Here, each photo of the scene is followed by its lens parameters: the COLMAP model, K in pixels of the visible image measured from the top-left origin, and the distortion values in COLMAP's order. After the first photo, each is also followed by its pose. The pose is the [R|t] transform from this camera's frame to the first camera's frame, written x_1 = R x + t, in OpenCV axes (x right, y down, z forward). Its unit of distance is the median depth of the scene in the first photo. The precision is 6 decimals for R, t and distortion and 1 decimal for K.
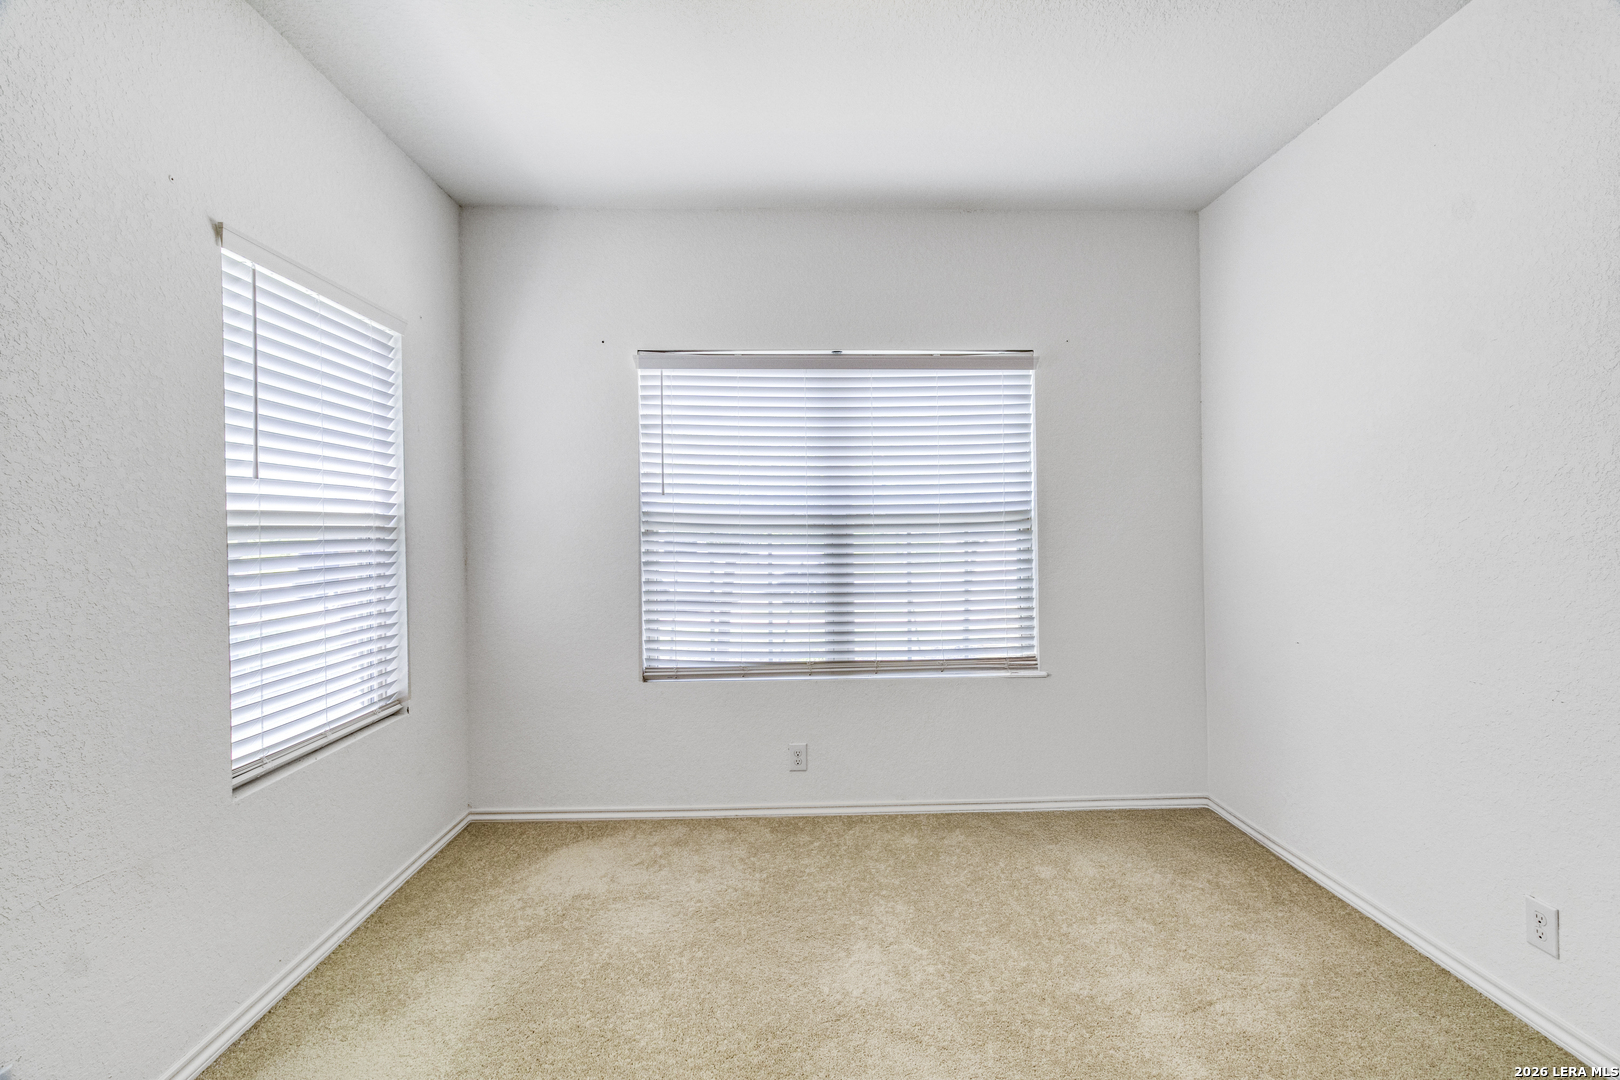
lens RADIAL K [[743.0, 0, 817.7], [0, 743.0, 536.2], [0, 0, 1]] dist [0.003939, 0.000674]
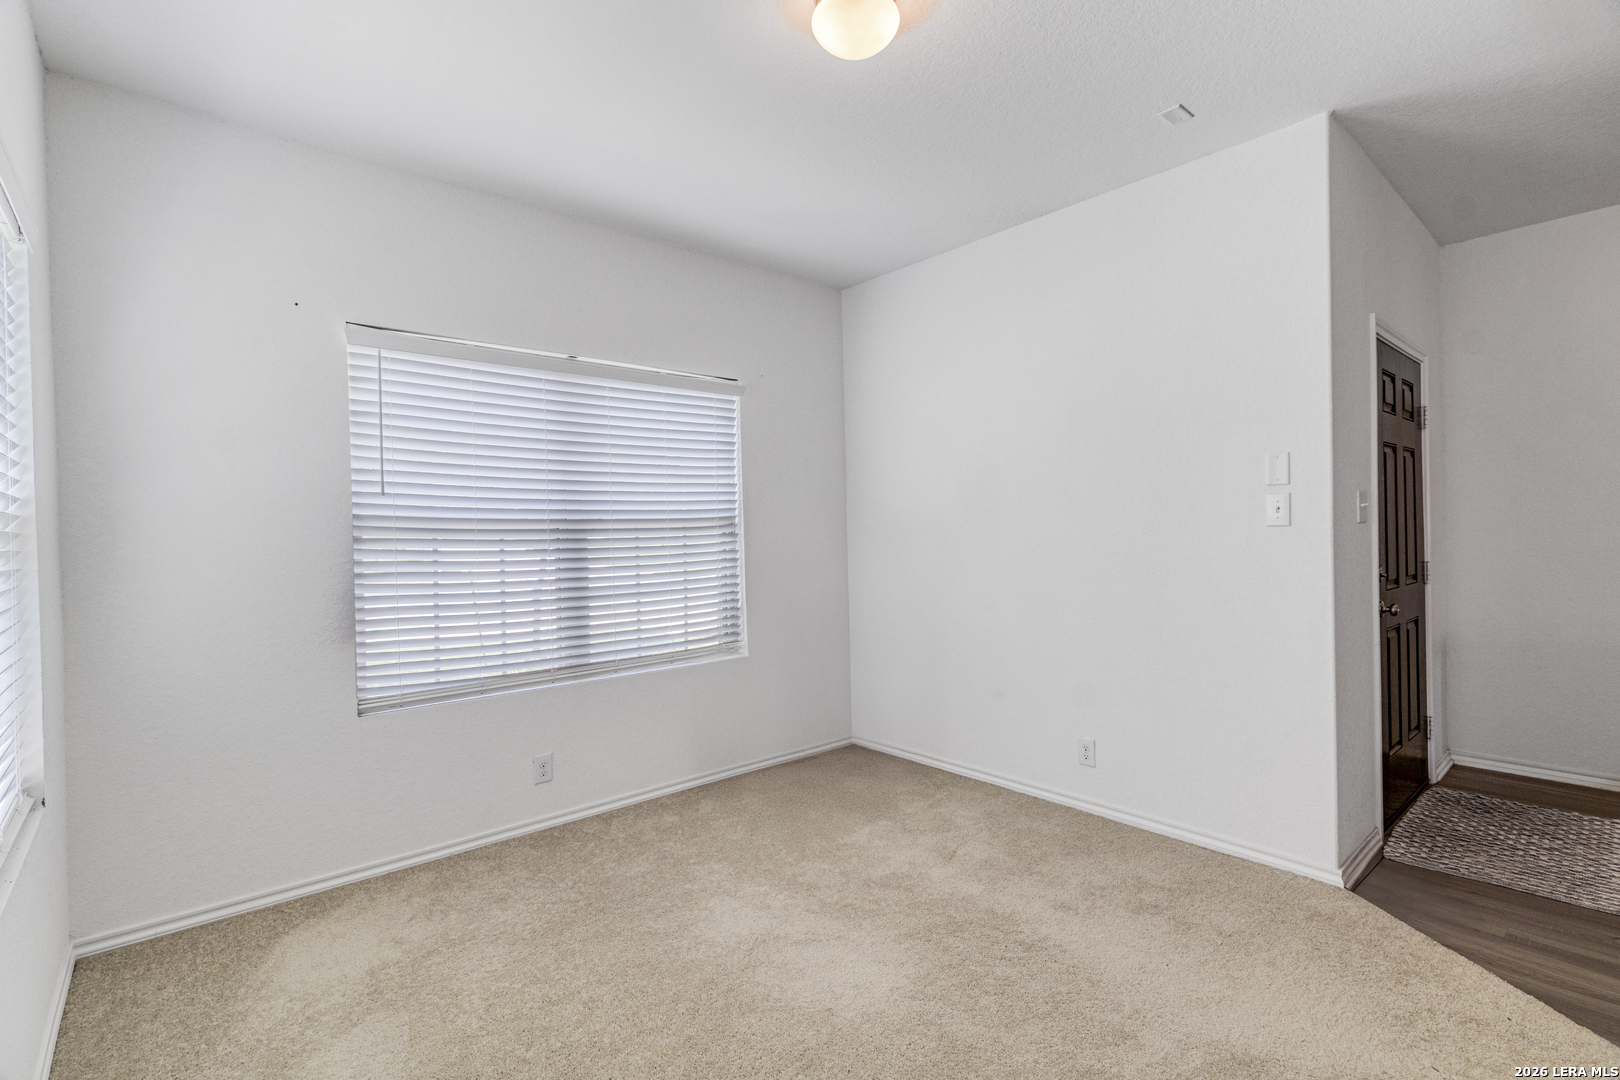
lens RADIAL K [[743.0, 0, 817.7], [0, 743.0, 536.2], [0, 0, 1]] dist [0.003939, 0.000674]
pose [[0.774043, -0.009321, 0.633064, -0.362804], [0.016073, 0.999859, -0.004930, 0.004226], [-0.632929, 0.013992, 0.774083, 0.016057]]
